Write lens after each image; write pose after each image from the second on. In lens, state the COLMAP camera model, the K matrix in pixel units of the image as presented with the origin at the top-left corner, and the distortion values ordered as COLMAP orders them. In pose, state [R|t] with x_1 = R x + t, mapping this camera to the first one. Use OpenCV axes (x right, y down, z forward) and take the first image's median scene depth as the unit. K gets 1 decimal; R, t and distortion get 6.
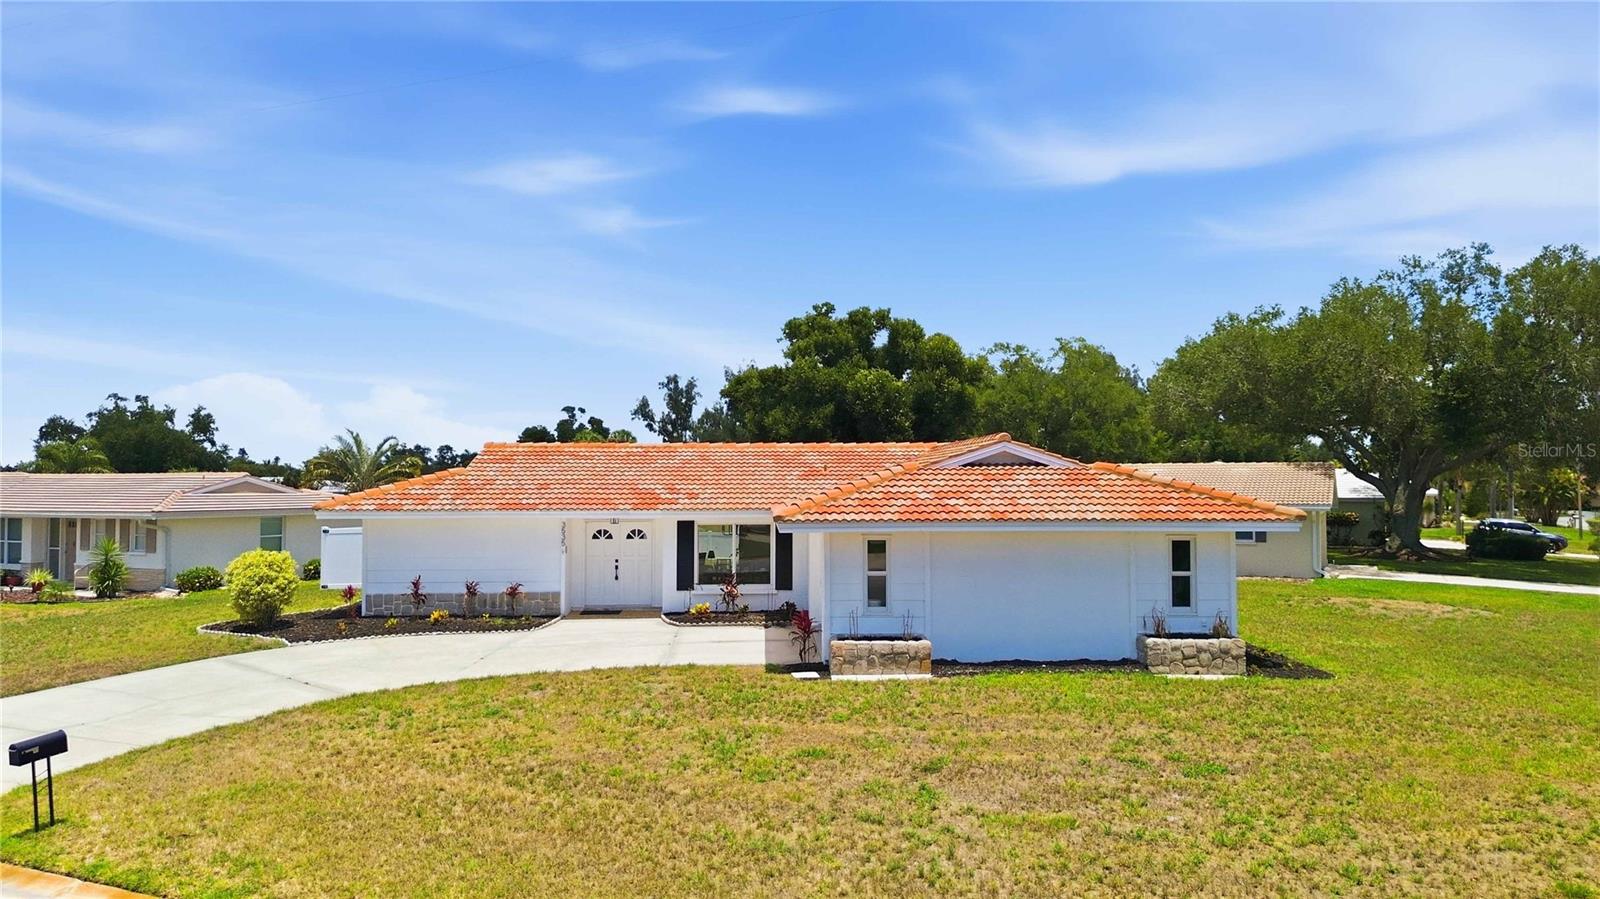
lens RADIAL K [[1138.1, 0, 794.7], [0, 1138.1, 453.1], [0, 0, 1]] dist [0.057770, -0.045998]
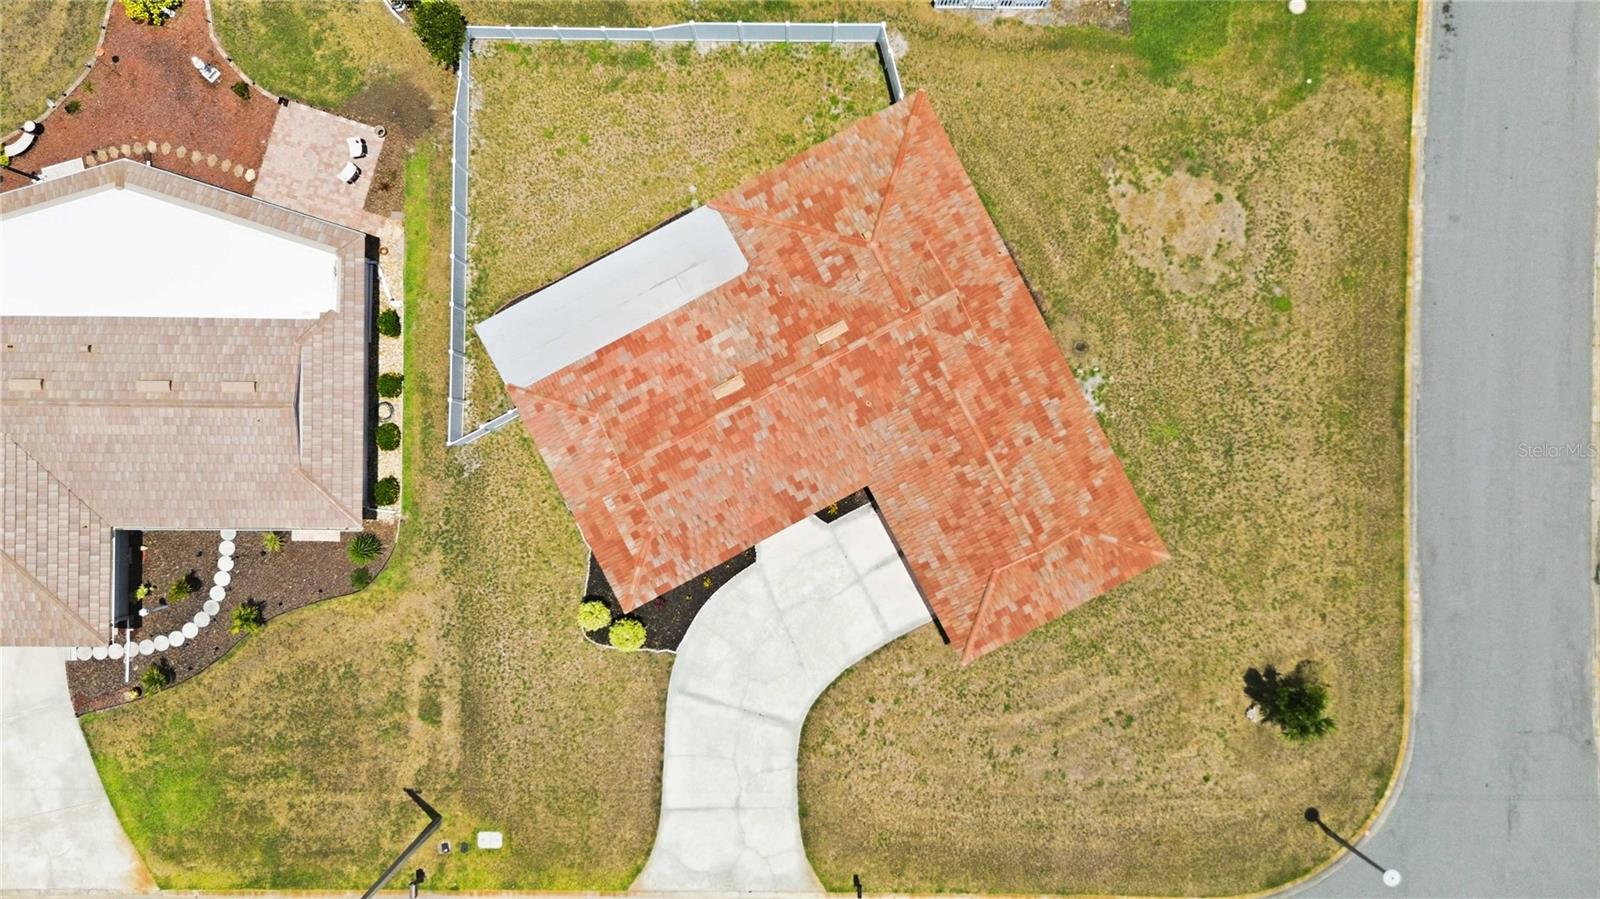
lens RADIAL K [[1147.1, 0, 783.3], [0, 1147.1, 449.6], [0, 0, 1]] dist [0.051168, -0.059461]
pose [[0.897396, -0.441217, -0.002784, -0.099698], [-0.007990, -0.022557, 0.999714, -1.545923], [-0.441153, -0.897117, -0.023768, 1.103455]]
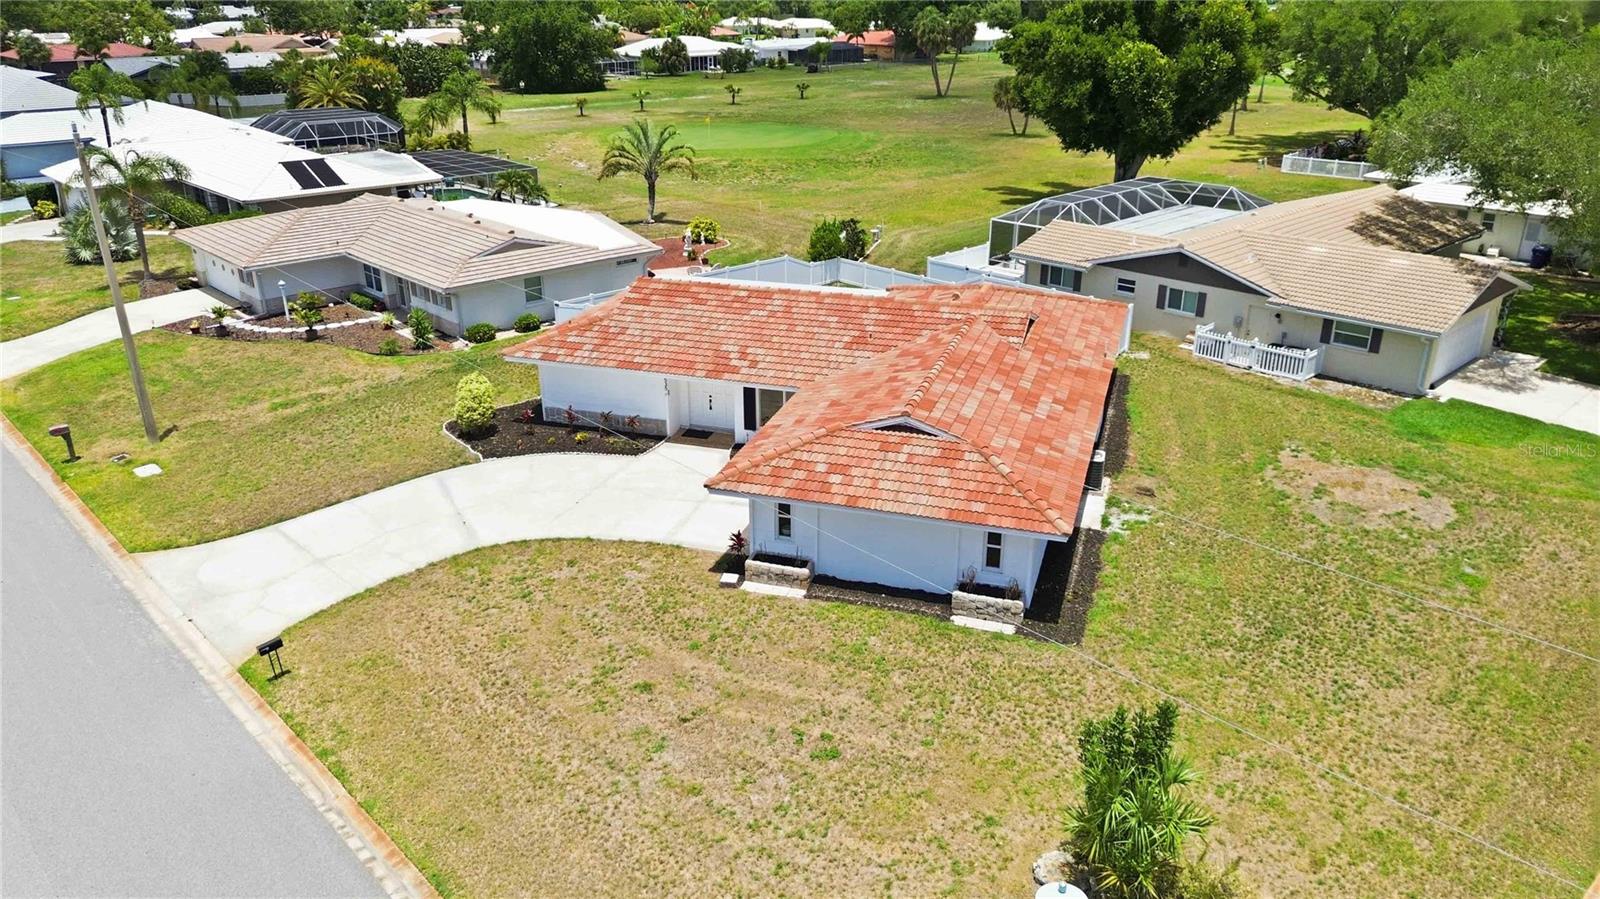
lens RADIAL K [[1138.1, 0, 794.7], [0, 1138.1, 453.1], [0, 0, 1]] dist [0.057770, -0.045998]
pose [[0.939092, 0.127375, -0.319189, 0.387027], [0.014485, 0.913282, 0.407070, -0.402380], [0.343360, -0.386900, 0.855811, -0.148538]]
